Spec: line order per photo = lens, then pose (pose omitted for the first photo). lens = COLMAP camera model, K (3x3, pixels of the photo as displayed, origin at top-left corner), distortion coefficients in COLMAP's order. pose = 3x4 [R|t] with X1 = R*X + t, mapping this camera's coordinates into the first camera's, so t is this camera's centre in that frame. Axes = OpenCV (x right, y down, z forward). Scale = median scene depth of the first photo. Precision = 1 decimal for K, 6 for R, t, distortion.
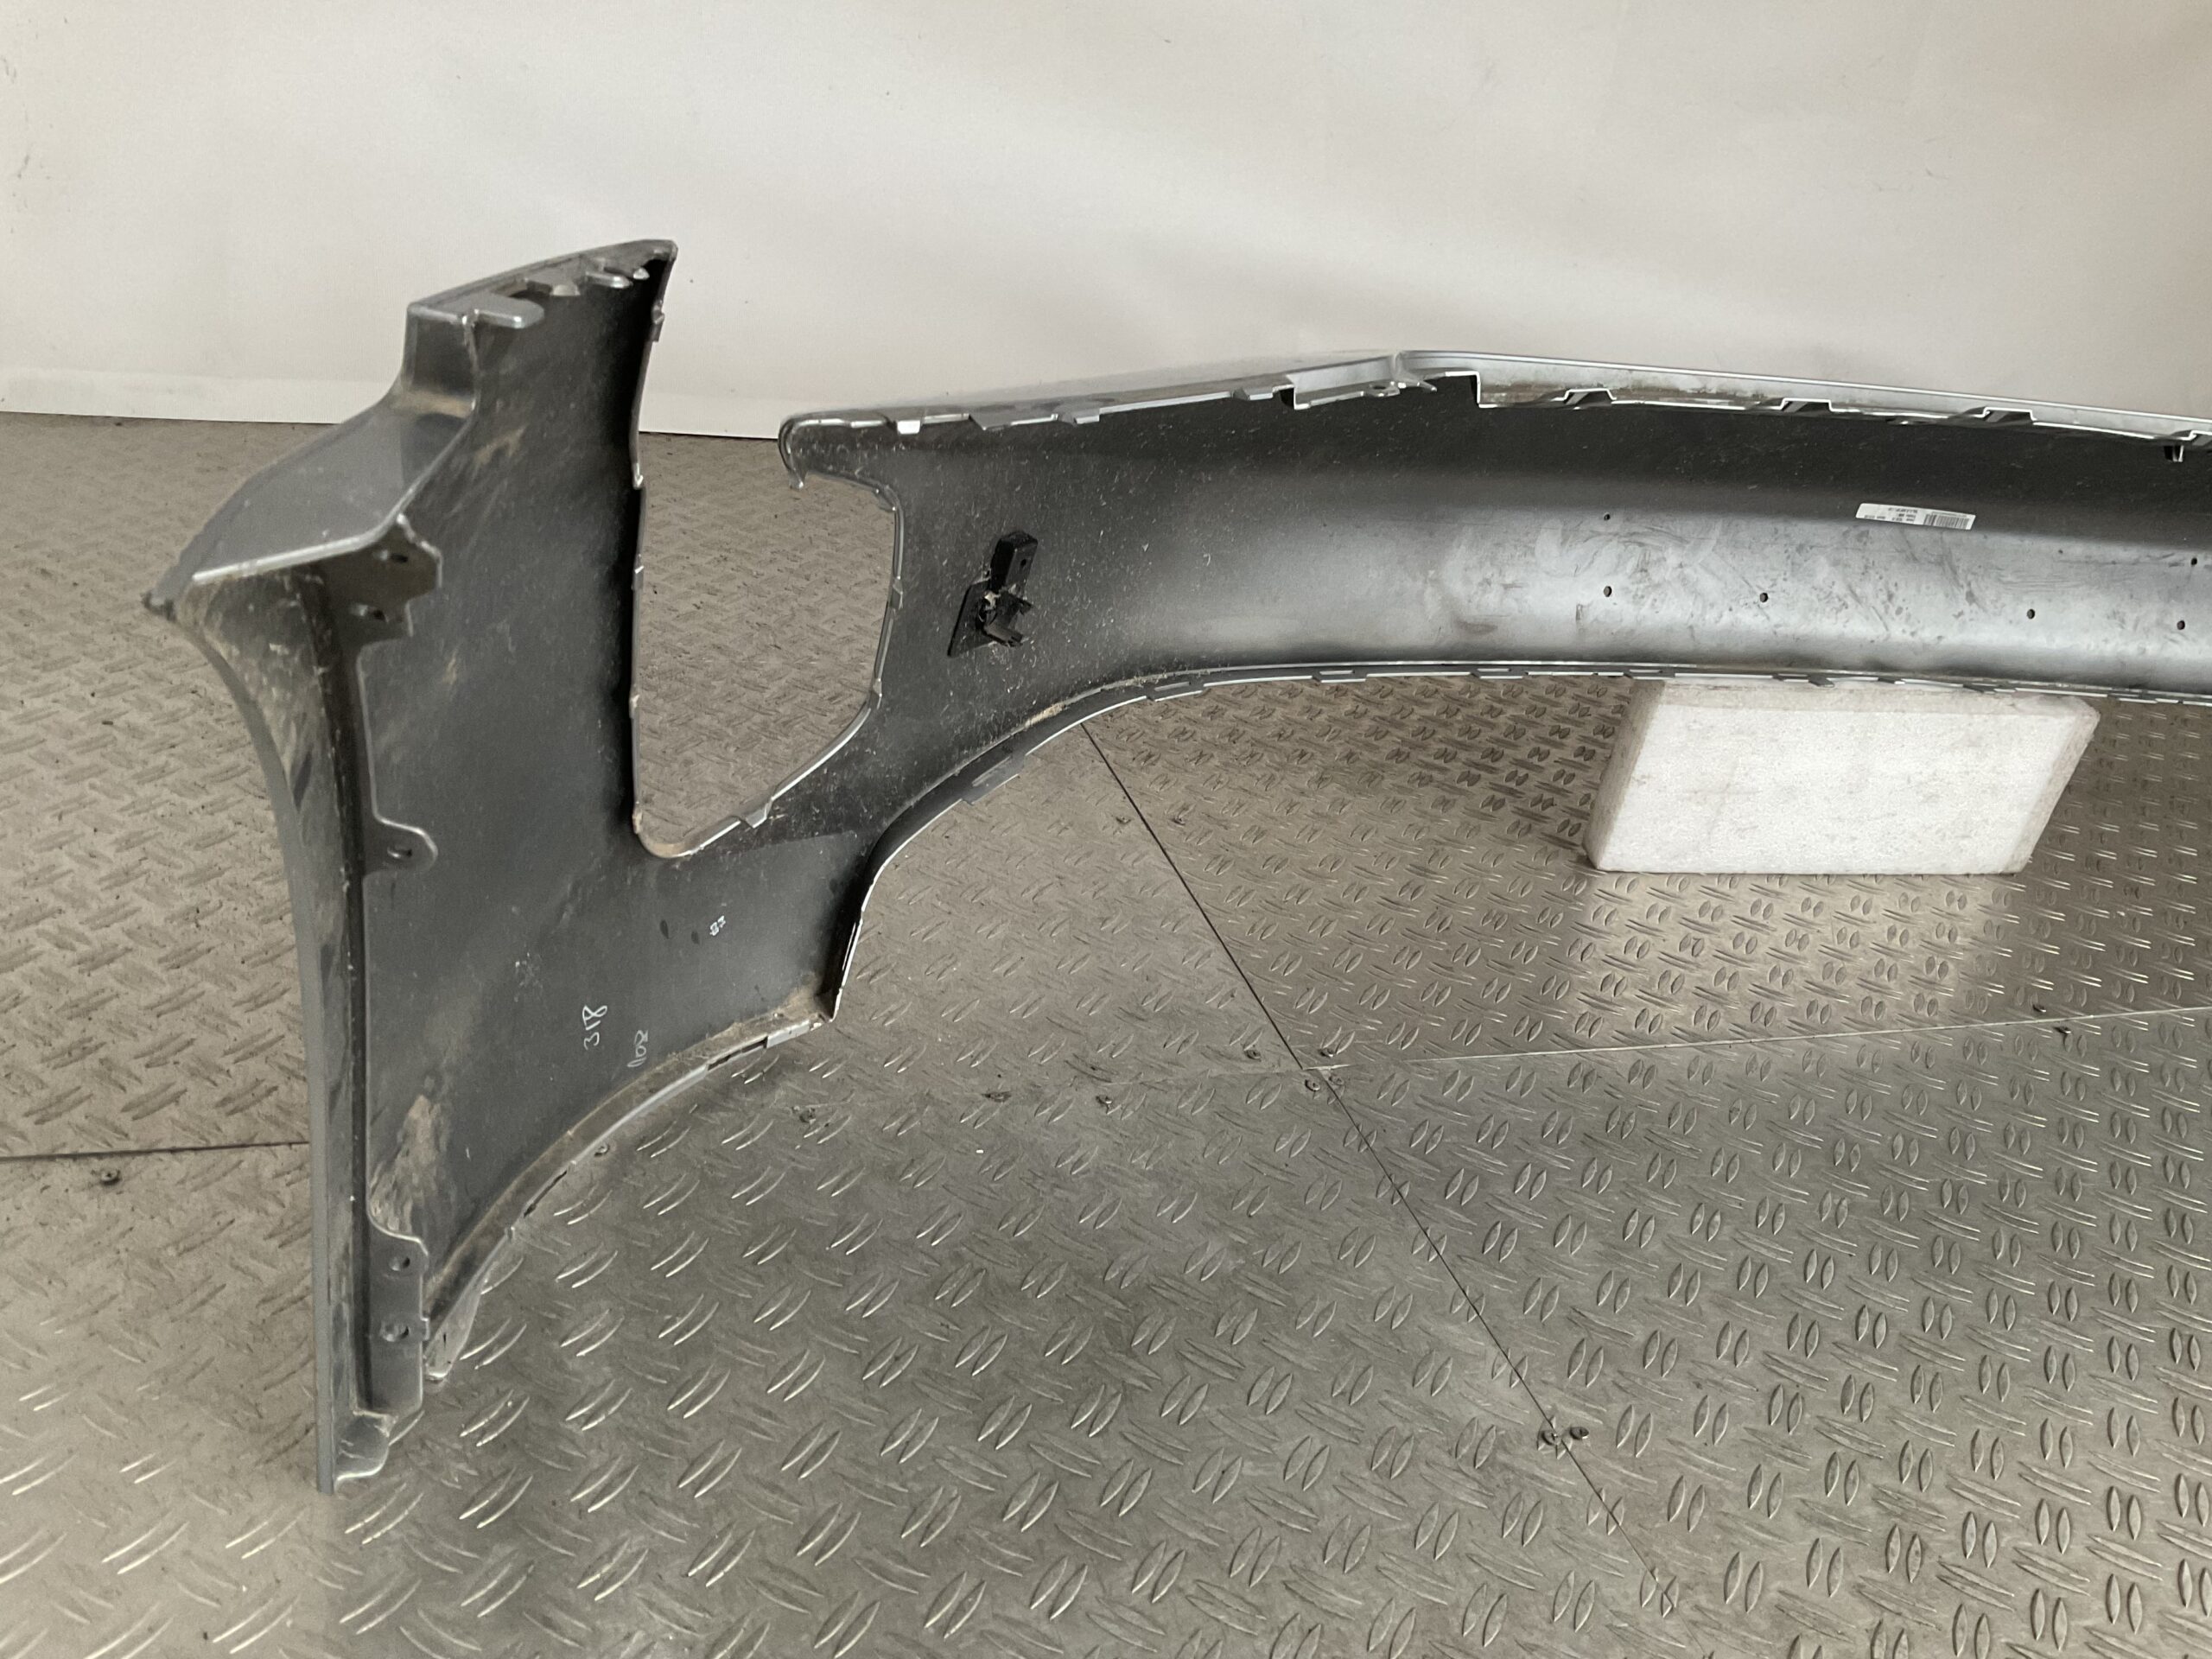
lens RADIAL K [[1835.8, 0, 1089.4], [0, 1835.8, 850.5], [0, 0, 1]] dist [0.037981, -0.070239]
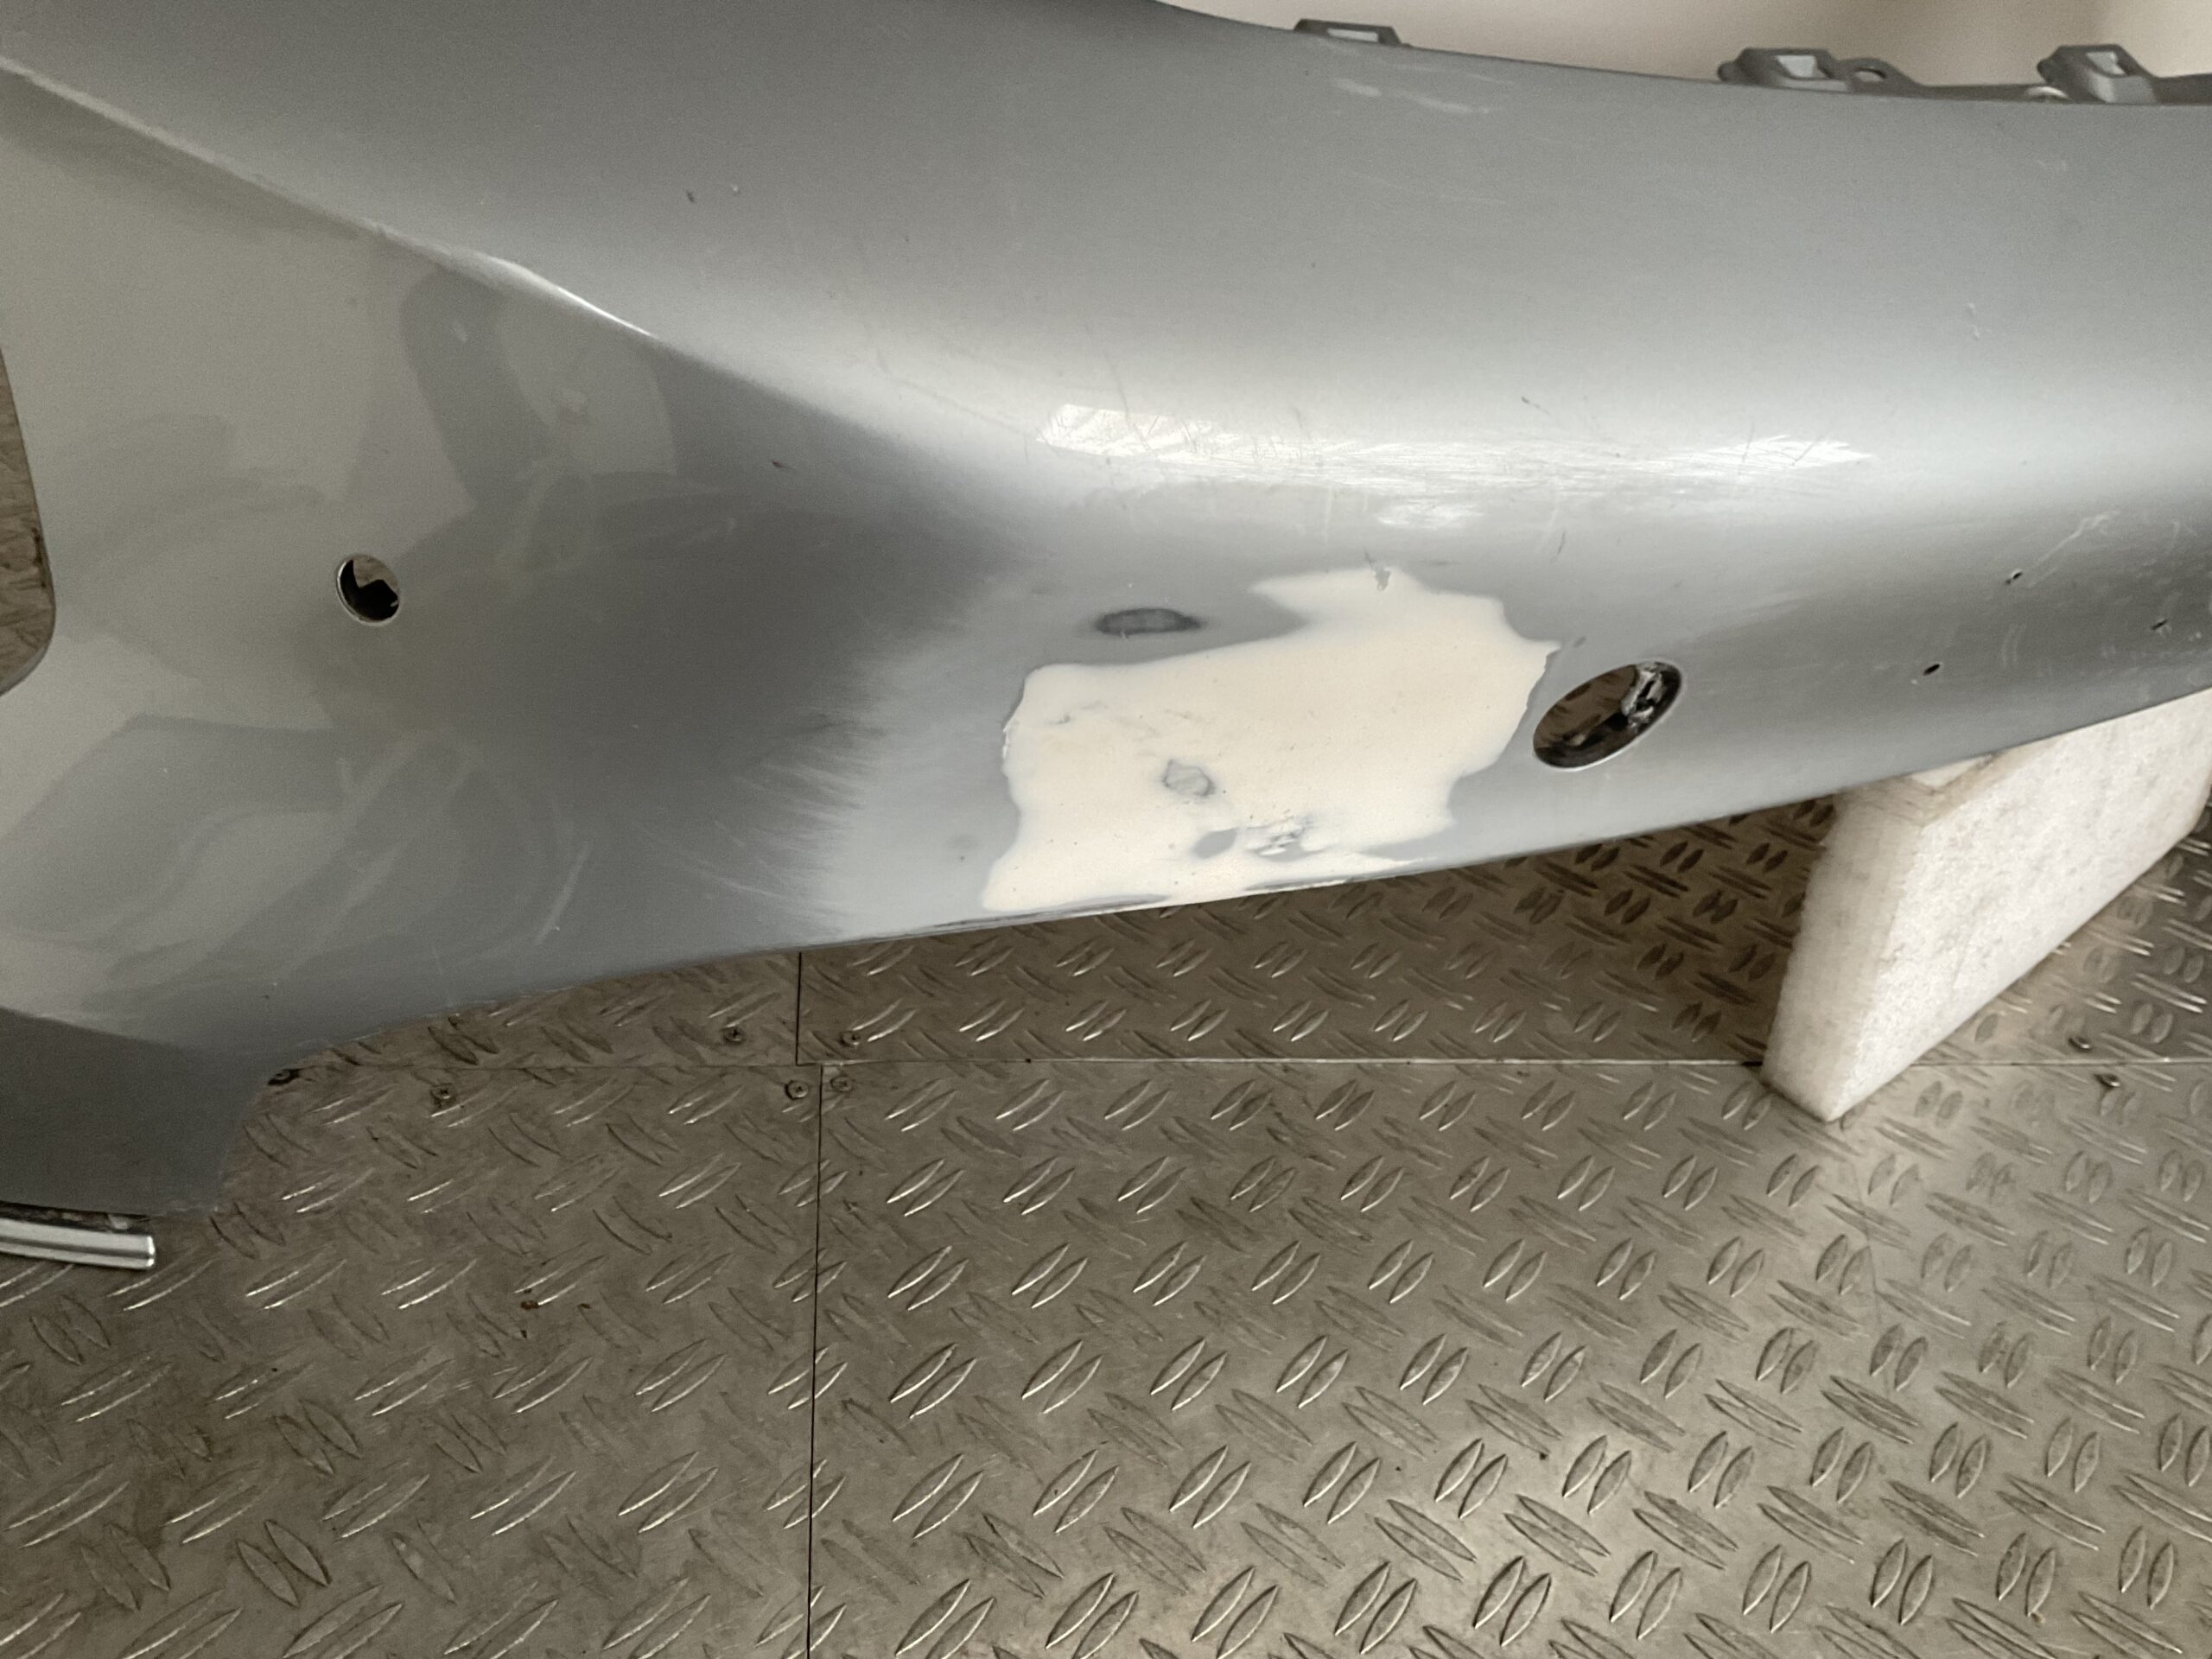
lens RADIAL K [[1835.8, 0, 1110.2], [0, 1835.8, 835.7], [0, 0, 1]] dist [0.037981, -0.070239]
pose [[0.983385, 0.063708, -0.169987, 0.420420], [-0.051697, 0.995904, 0.074177, -0.024392], [0.174017, -0.064157, 0.982651, 0.455919]]
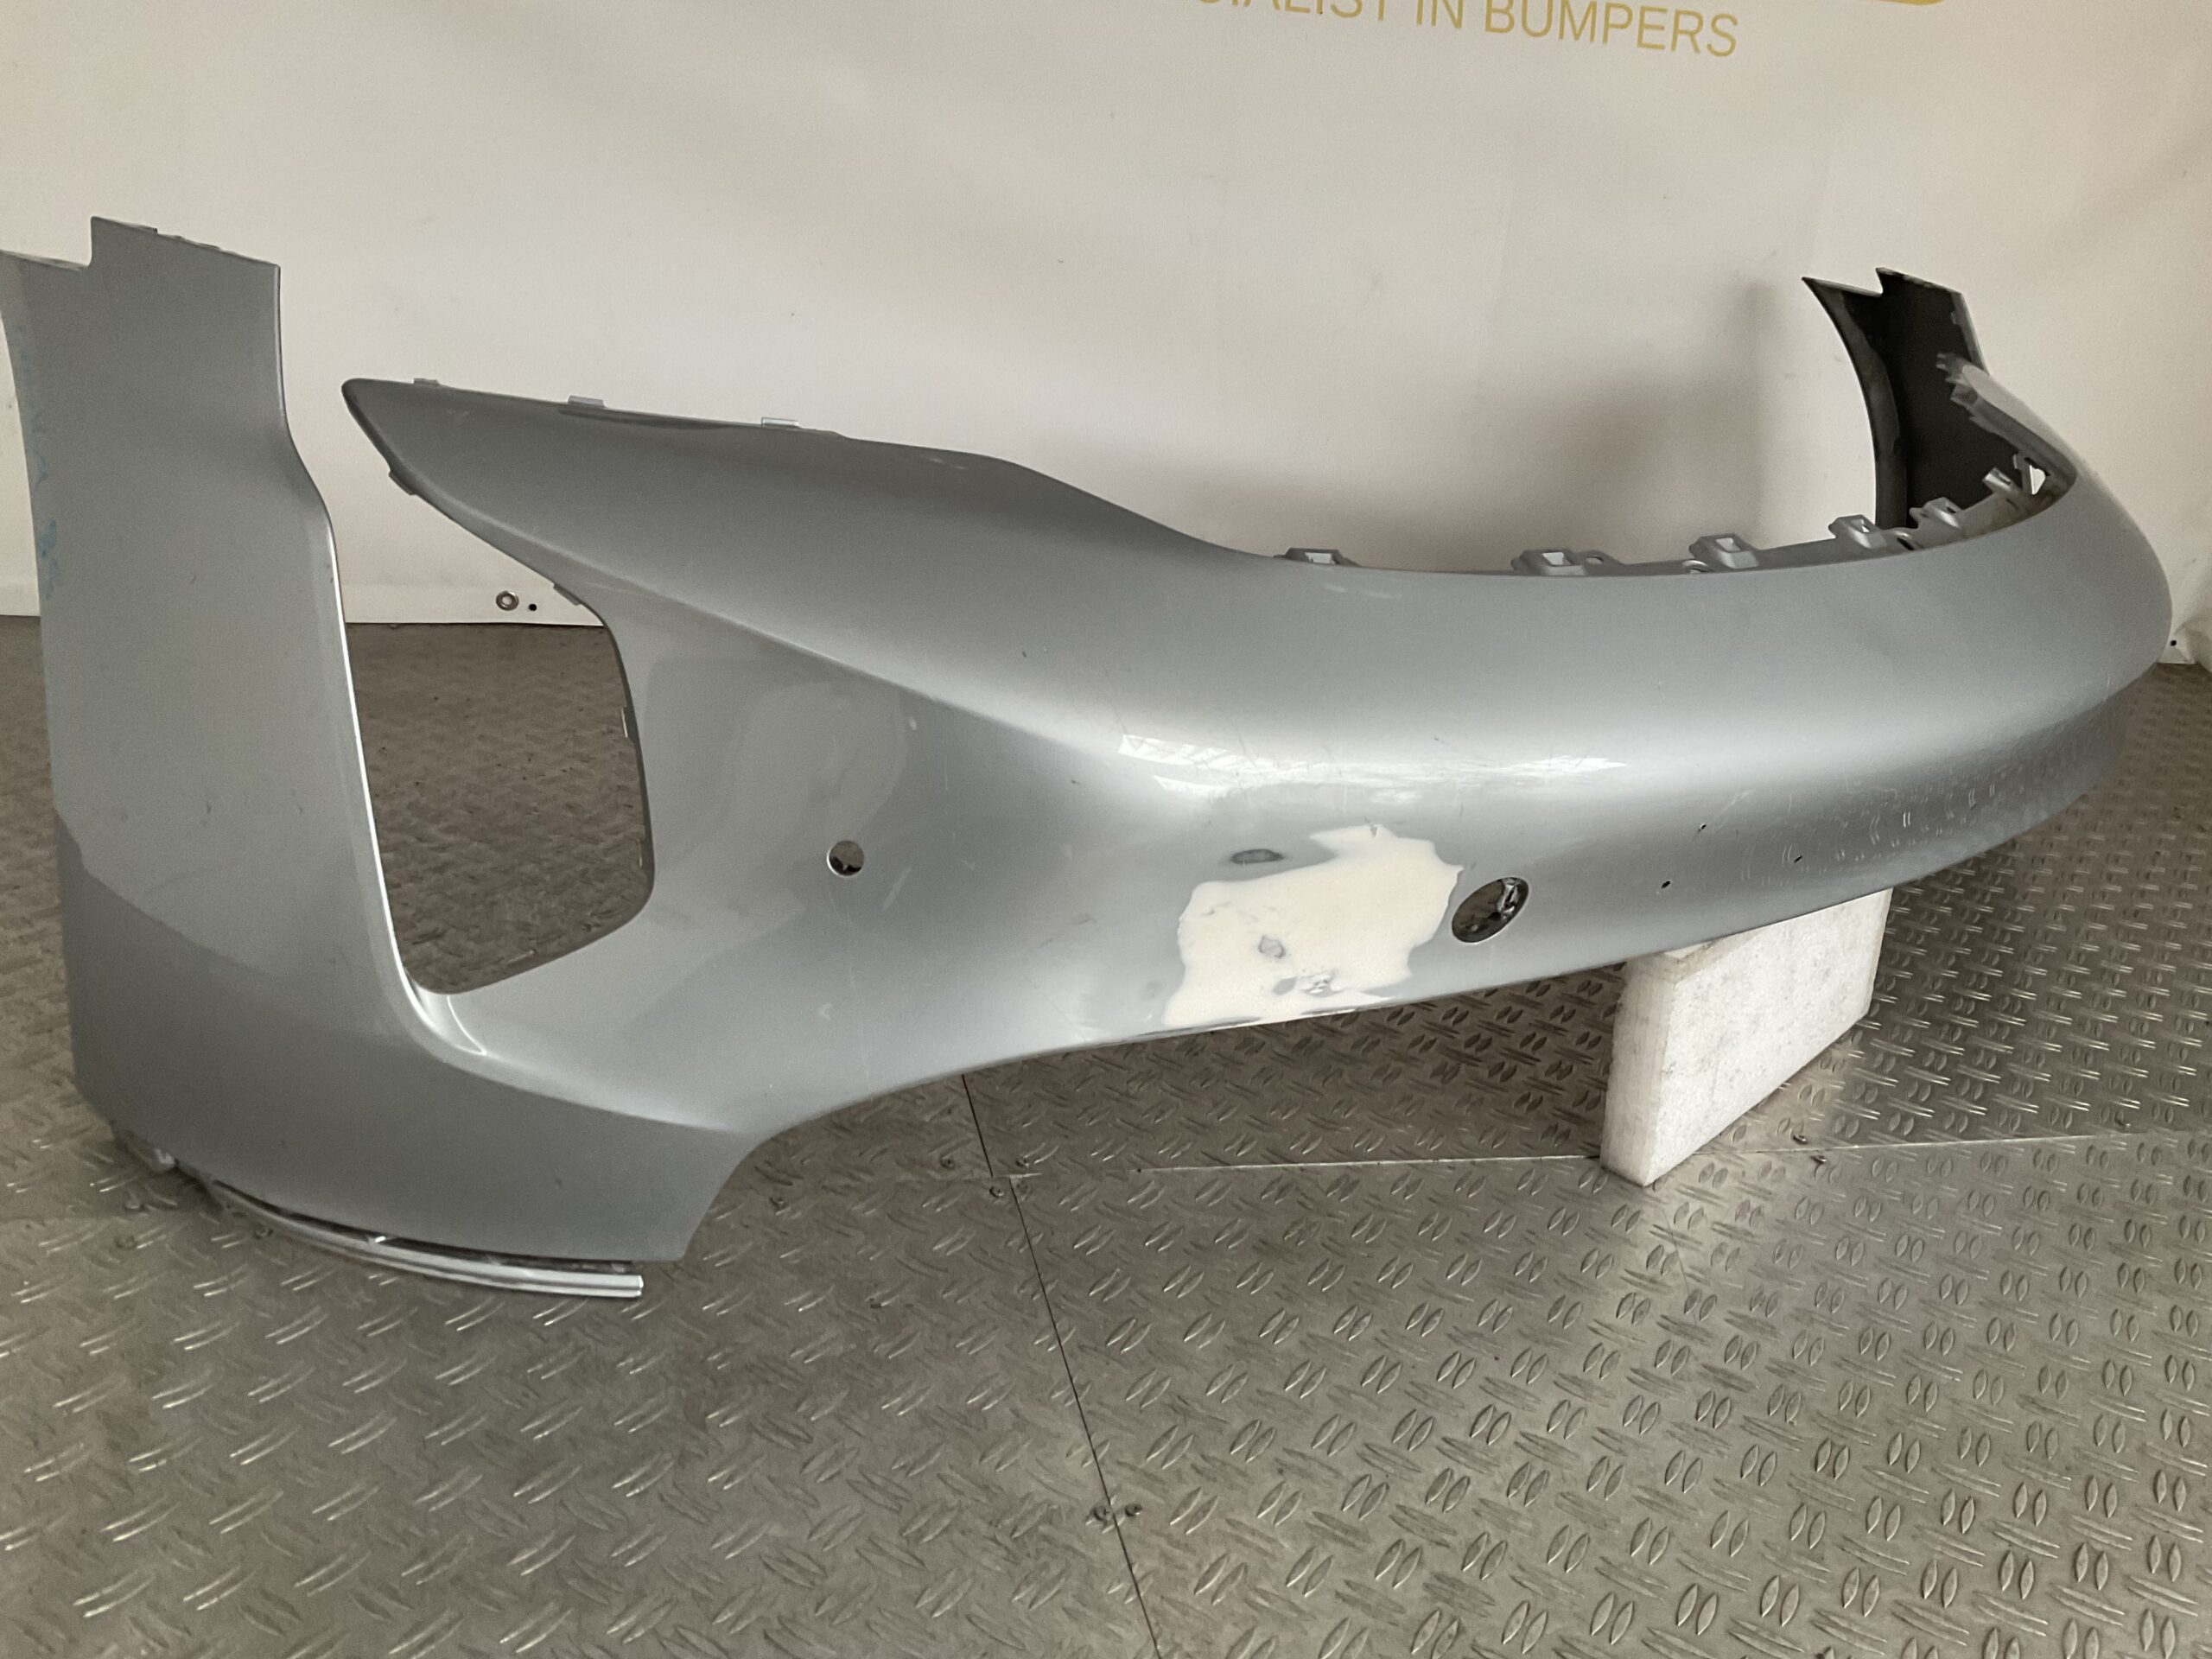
lens RADIAL K [[1835.8, 0, 1103.1], [0, 1835.8, 831.4], [0, 0, 1]] dist [0.037981, -0.070239]
pose [[0.996360, -0.013444, -0.084181, 0.333262], [0.002228, 0.991256, -0.131934, 0.077757], [0.085218, 0.131266, 0.987678, -0.052731]]
